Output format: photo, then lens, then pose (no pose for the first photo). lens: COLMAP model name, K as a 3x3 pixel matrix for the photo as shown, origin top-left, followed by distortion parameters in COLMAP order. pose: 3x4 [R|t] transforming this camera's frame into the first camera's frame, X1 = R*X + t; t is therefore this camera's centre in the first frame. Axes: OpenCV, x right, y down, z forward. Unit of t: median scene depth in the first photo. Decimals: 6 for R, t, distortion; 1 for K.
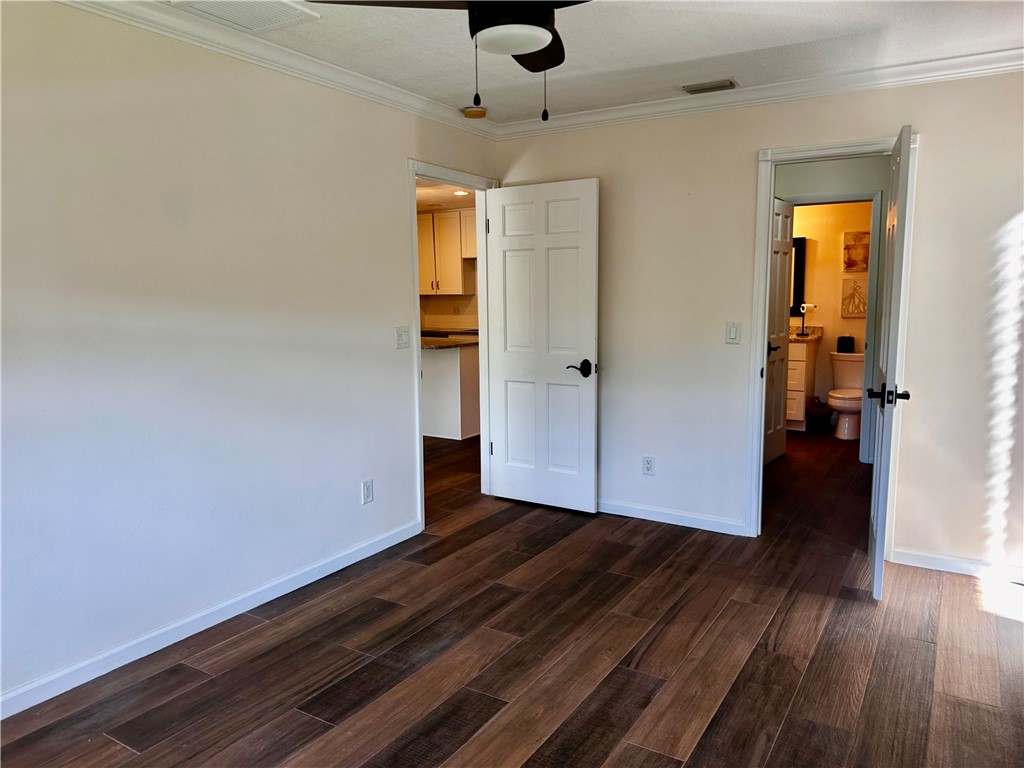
lens RADIAL K [[709.3, 0, 502.7], [0, 709.3, 382.5], [0, 0, 1]] dist [0.057405, -0.090143]
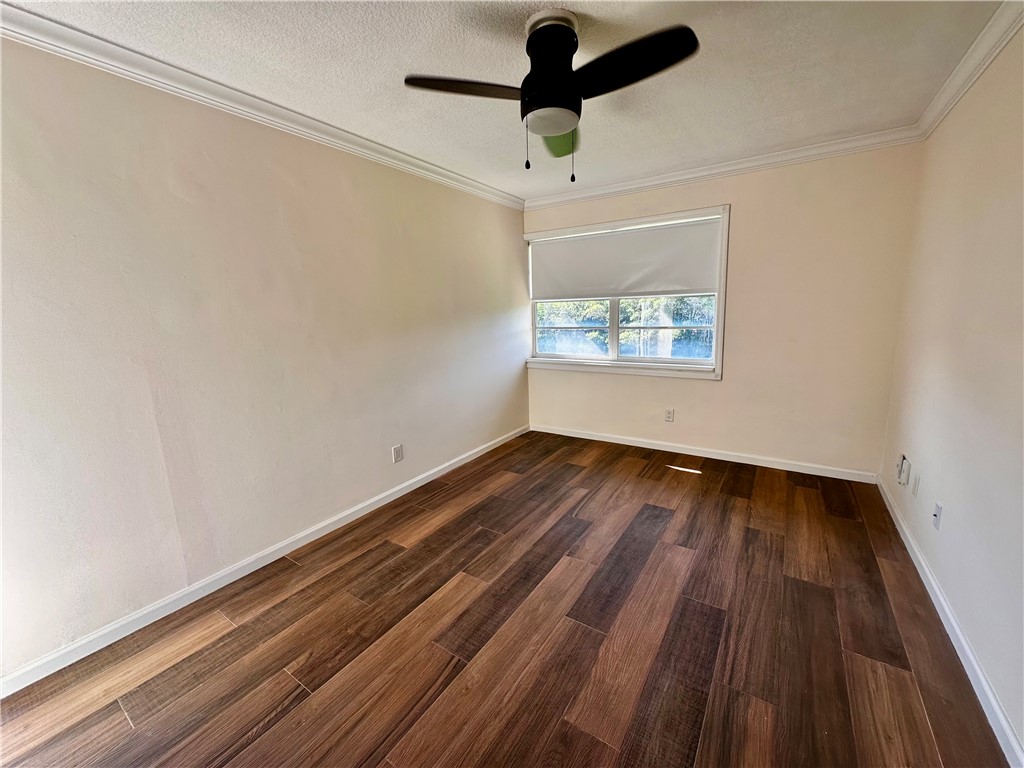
lens RADIAL K [[409.0, 0, 514.3], [0, 409.0, 383.8], [0, 0, 1]] dist [-0.002177, 0.000404]
pose [[-0.999127, 0.035635, 0.021795, 0.070194], [0.040590, 0.951449, 0.305118, -0.189977], [-0.009864, 0.305736, -0.952065, 1.557969]]
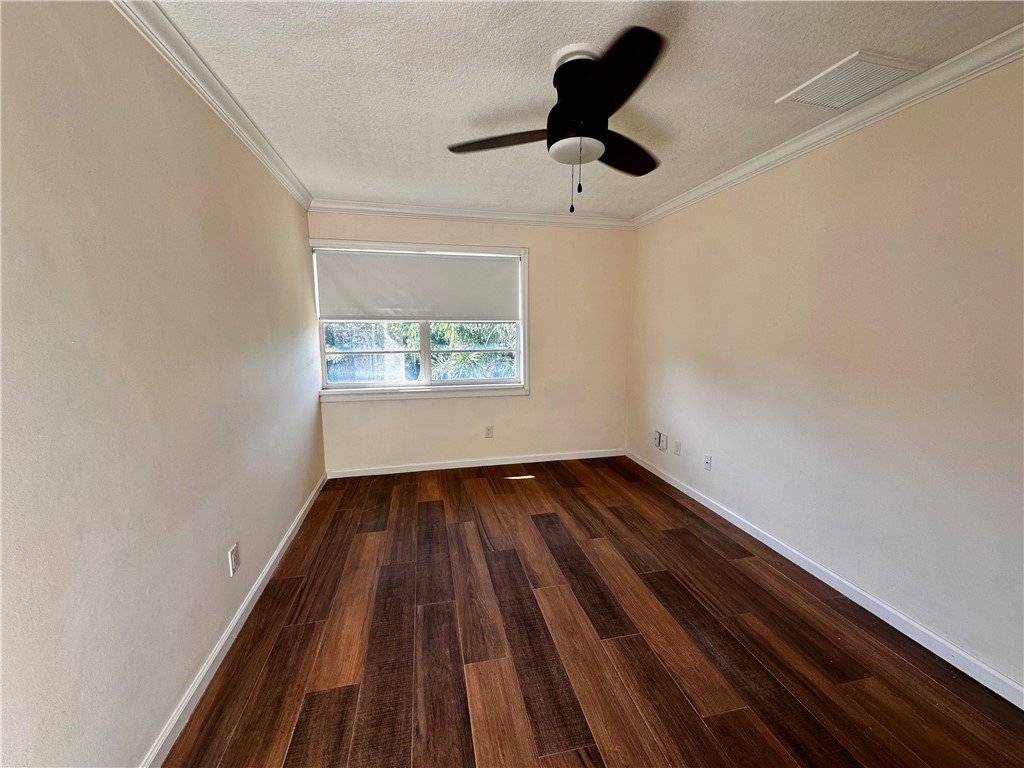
lens RADIAL K [[409.0, 0, 514.3], [0, 409.0, 383.8], [0, 0, 1]] dist [-0.002177, 0.000404]
pose [[-0.701667, 0.109021, -0.704115, 0.584777], [-0.083630, 0.968792, 0.233341, -0.164973], [0.707580, 0.222613, -0.670652, 1.260997]]
